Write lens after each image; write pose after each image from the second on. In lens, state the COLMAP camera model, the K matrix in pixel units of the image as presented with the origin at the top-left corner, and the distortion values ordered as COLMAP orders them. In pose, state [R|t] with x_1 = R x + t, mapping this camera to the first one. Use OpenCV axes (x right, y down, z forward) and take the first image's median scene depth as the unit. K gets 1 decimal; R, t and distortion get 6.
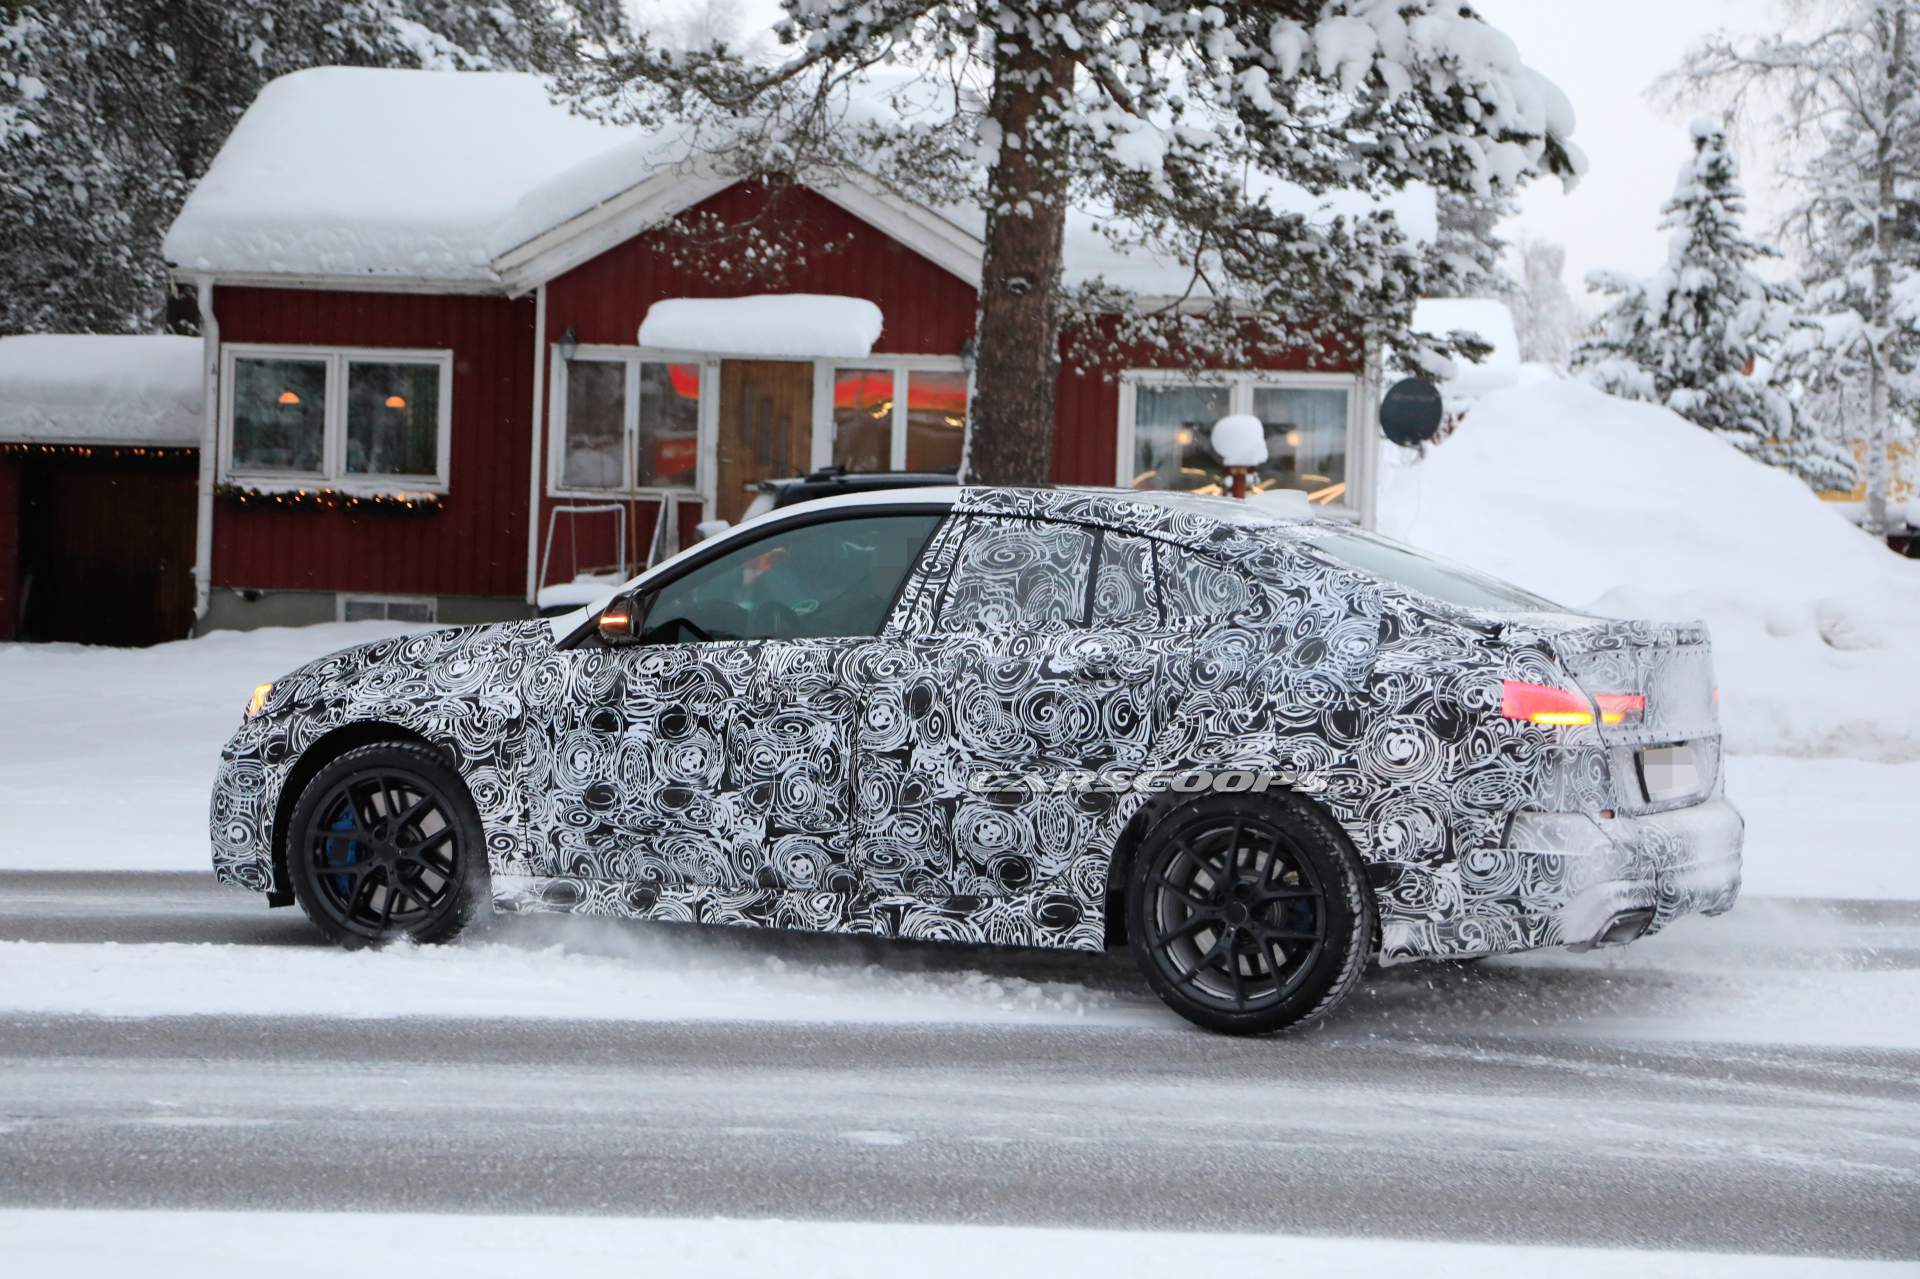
lens RADIAL K [[3486.4, 0, 852.2], [0, 3486.4, 571.3], [0, 0, 1]] dist [0.177759, -0.010351]
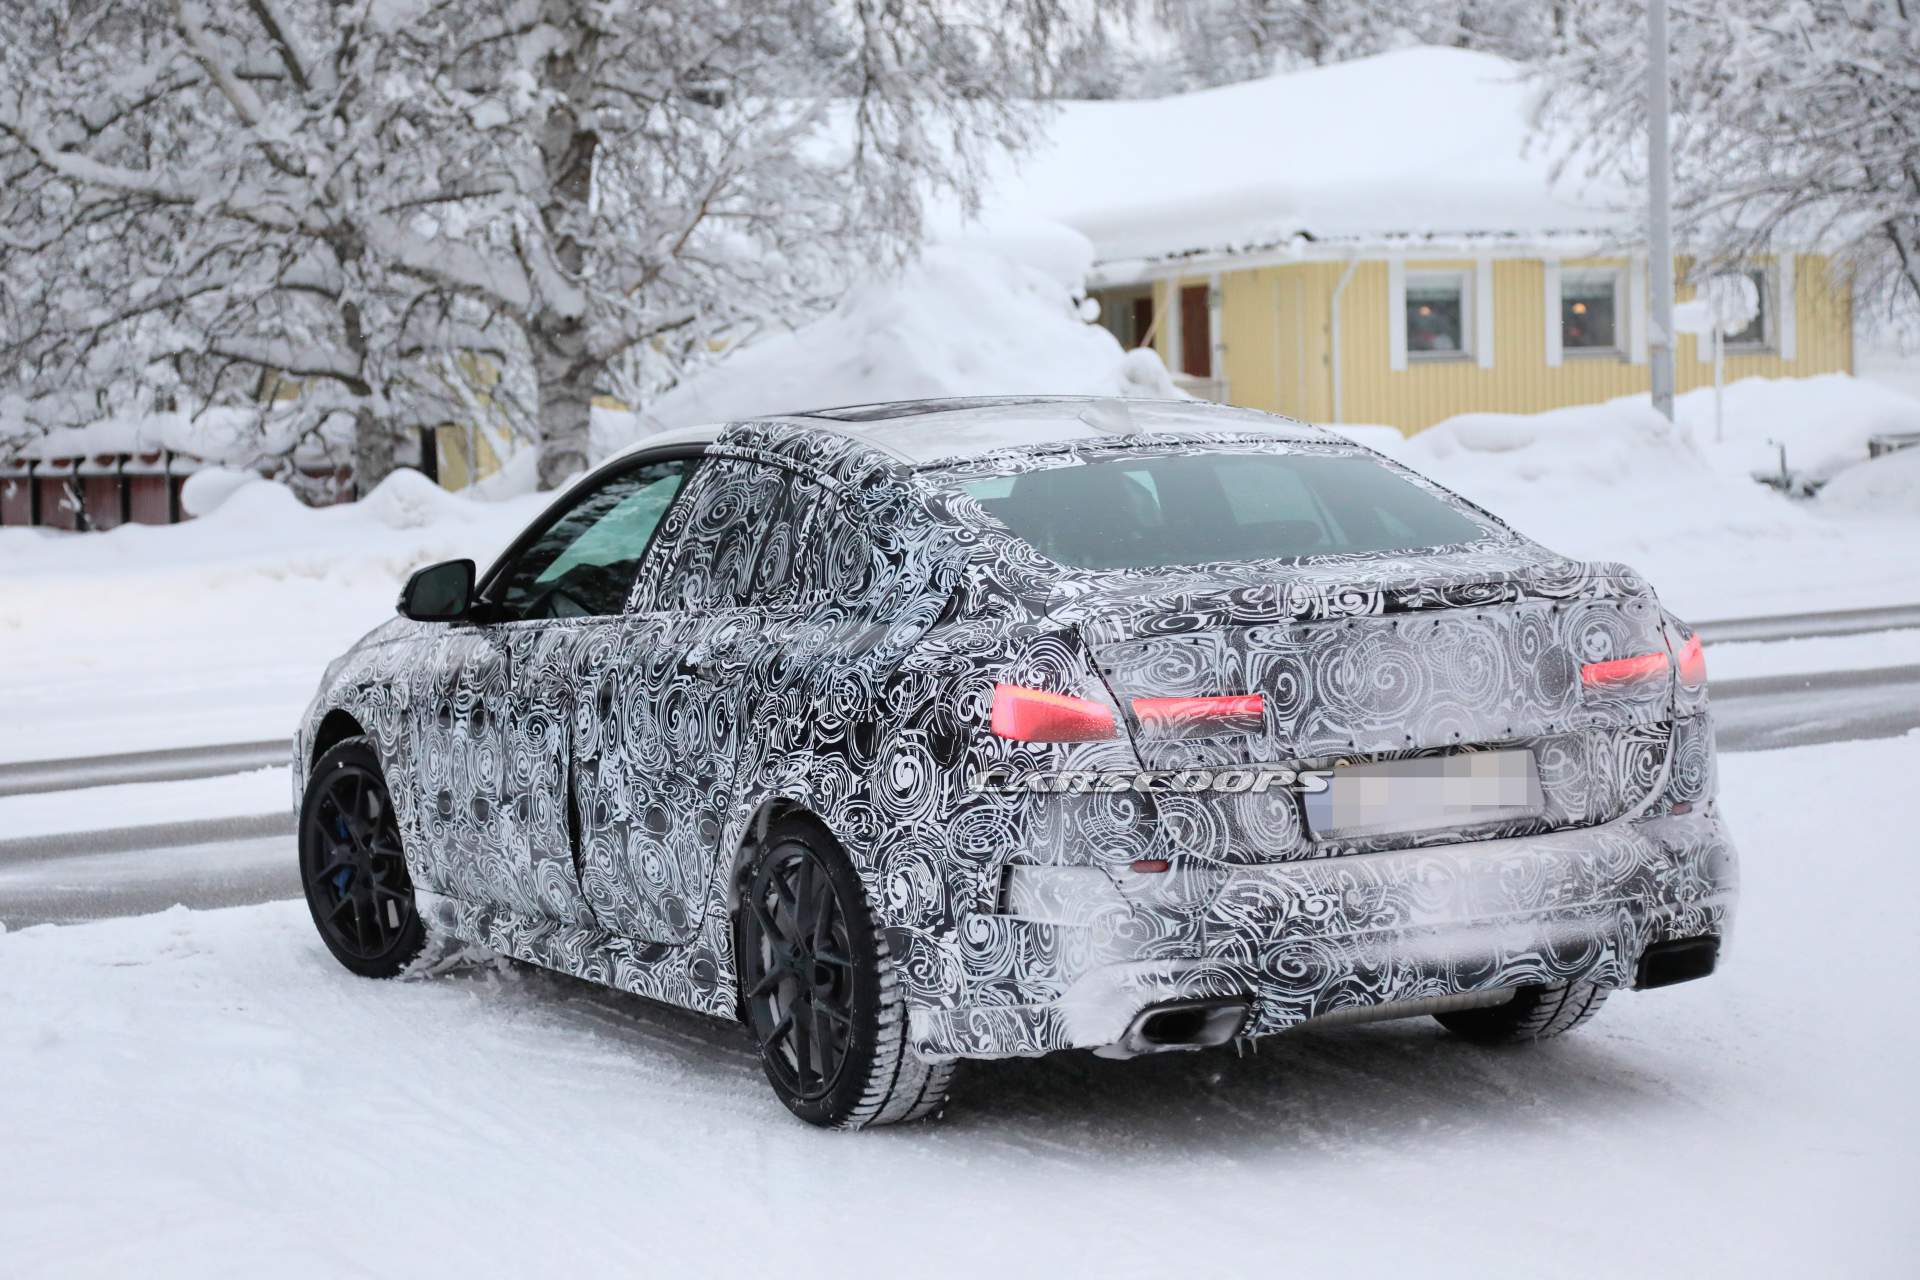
lens RADIAL K [[3932.0, 0, 877.7], [0, 3932.0, 568.7], [0, 0, 1]] dist [0.248647, -0.115751]
pose [[0.809210, -0.028255, -0.586839, 0.602428], [0.063782, 0.997164, 0.039941, -0.025074], [0.584046, -0.069751, 0.808718, 0.304397]]
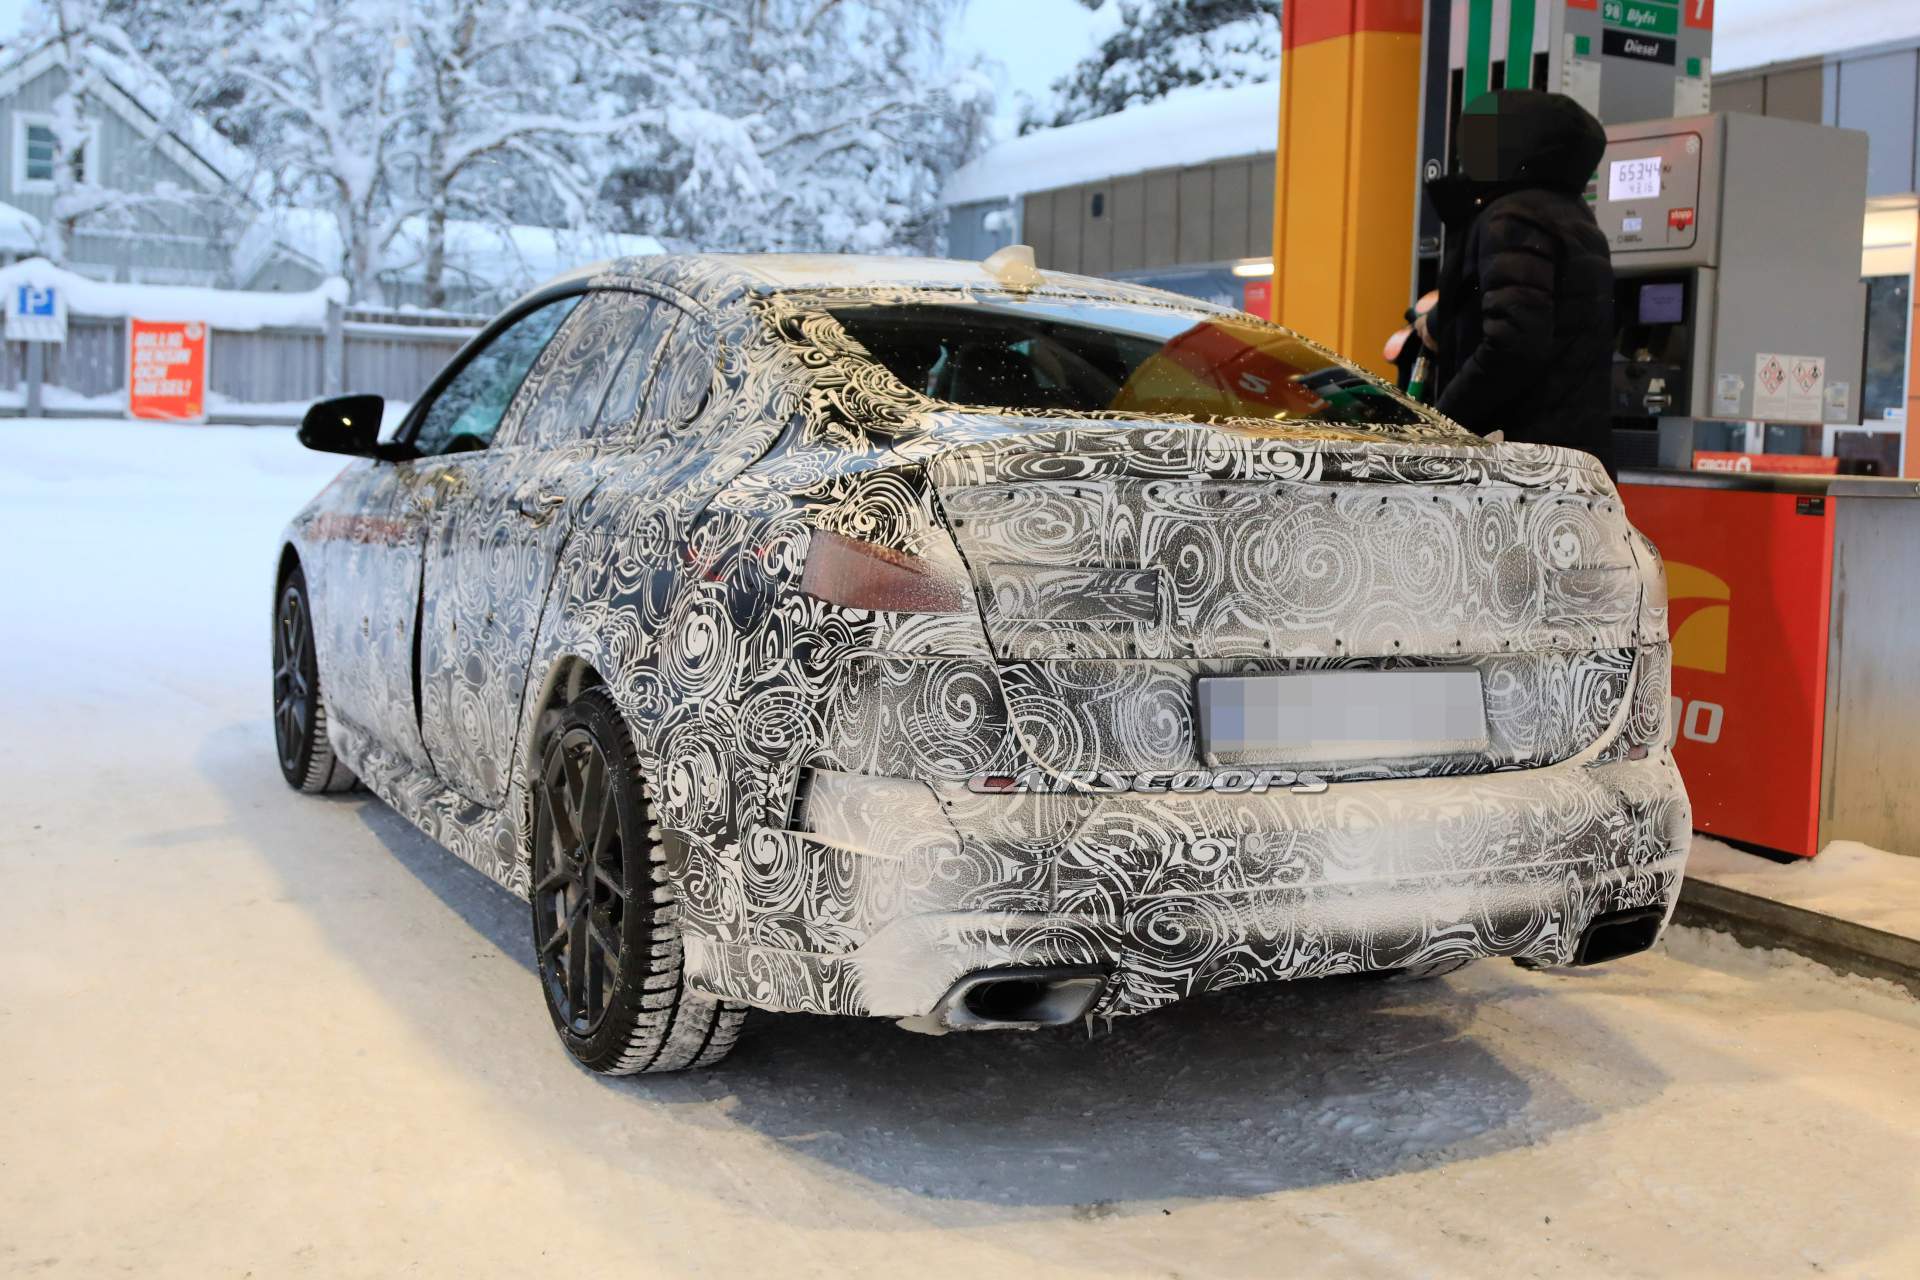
lens RADIAL K [[2161.2, 0, 1011.2], [0, 2161.2, 529.6], [0, 0, 1]] dist [-0.038530, 0.011122]
pose [[0.827601, 0.035640, -0.560184, 0.375328], [-0.020387, 0.999232, 0.033453, 0.018030], [0.560946, -0.016266, 0.827693, 0.685884]]
